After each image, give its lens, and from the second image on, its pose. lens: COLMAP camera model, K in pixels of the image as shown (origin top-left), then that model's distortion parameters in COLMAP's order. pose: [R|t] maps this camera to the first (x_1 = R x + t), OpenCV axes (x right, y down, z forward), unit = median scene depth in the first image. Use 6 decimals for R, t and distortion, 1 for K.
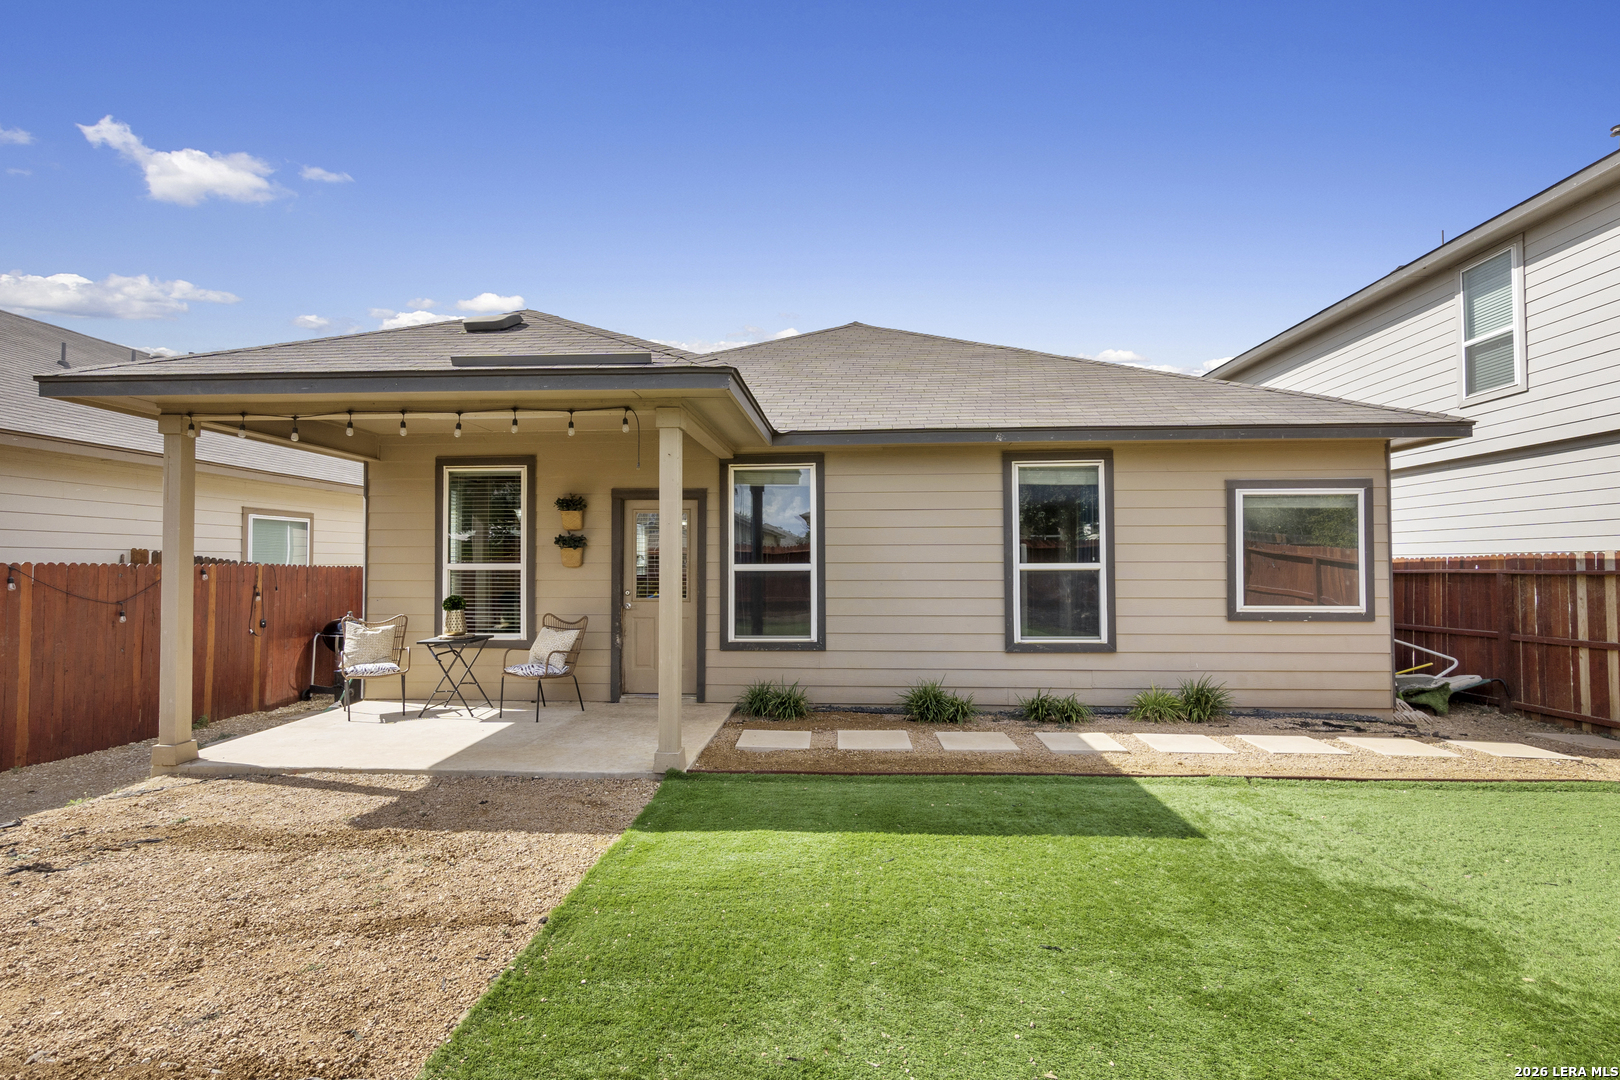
lens RADIAL K [[798.4, 0, 810.2], [0, 798.4, 541.2], [0, 0, 1]] dist [-0.002140, -0.000020]
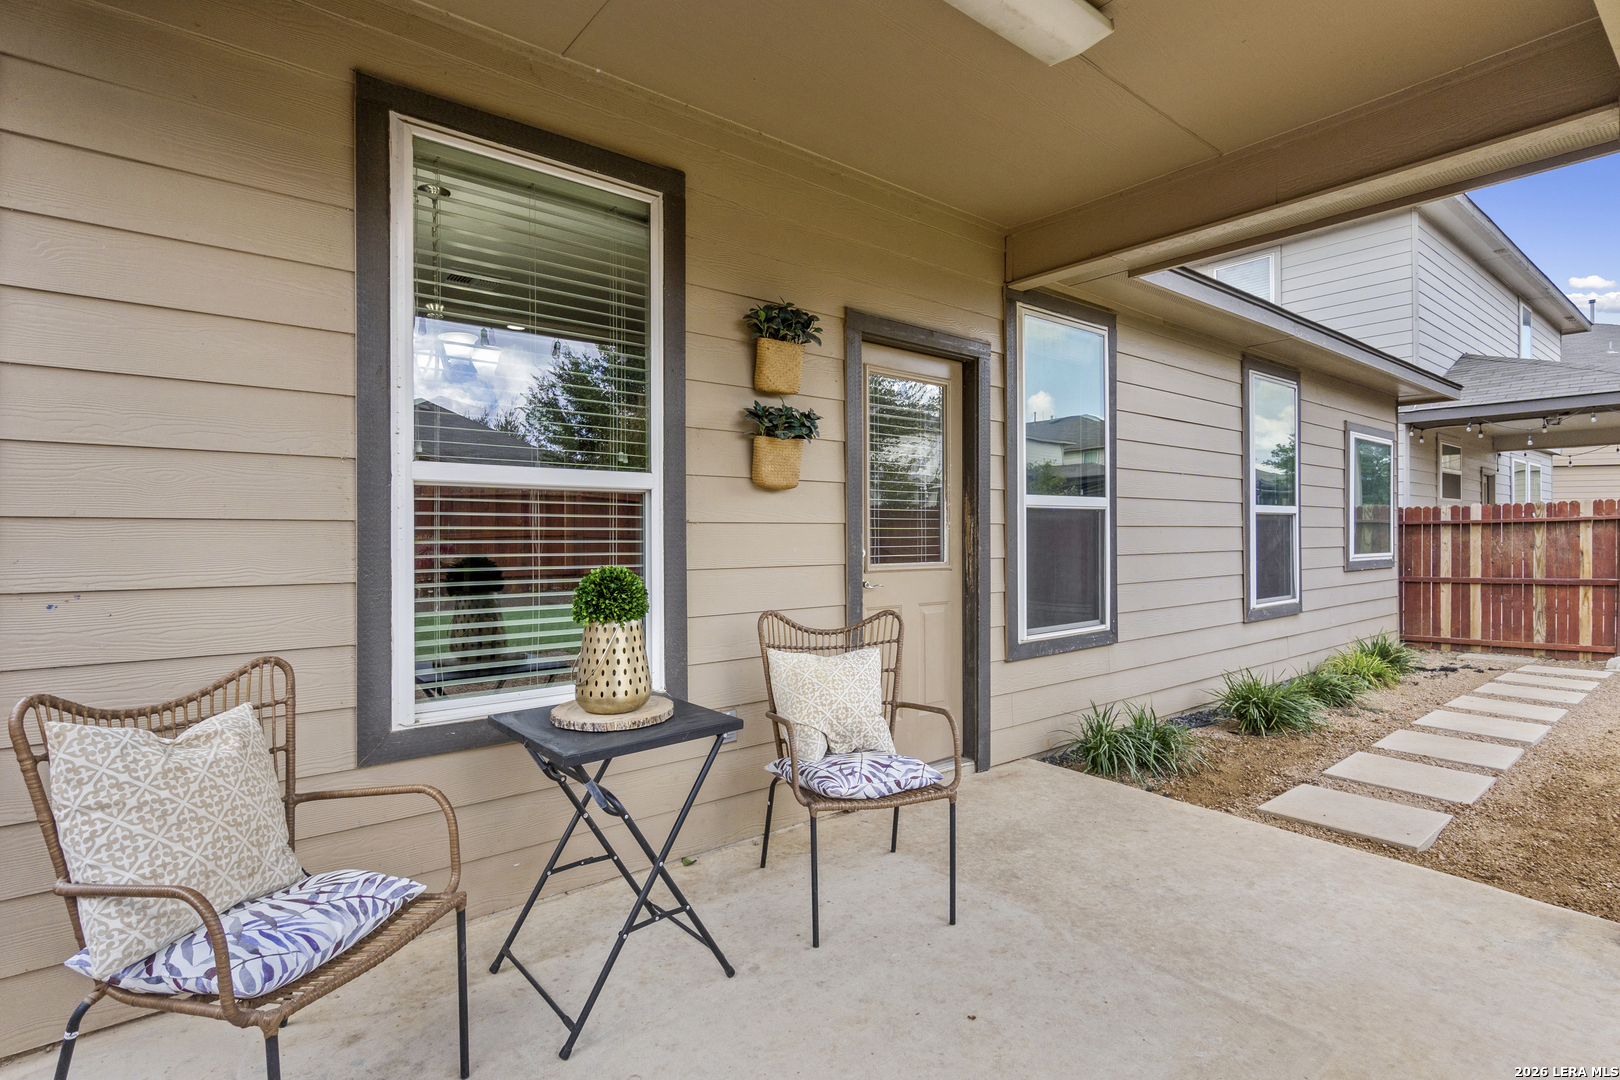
lens RADIAL K [[798.4, 0, 809.5], [0, 798.4, 538.9], [0, 0, 1]] dist [-0.002140, -0.000020]
pose [[0.736624, -0.004101, 0.676290, -0.566392], [-0.017196, 0.999545, 0.024792, 0.048462], [-0.676084, -0.029892, 0.736218, 0.723605]]
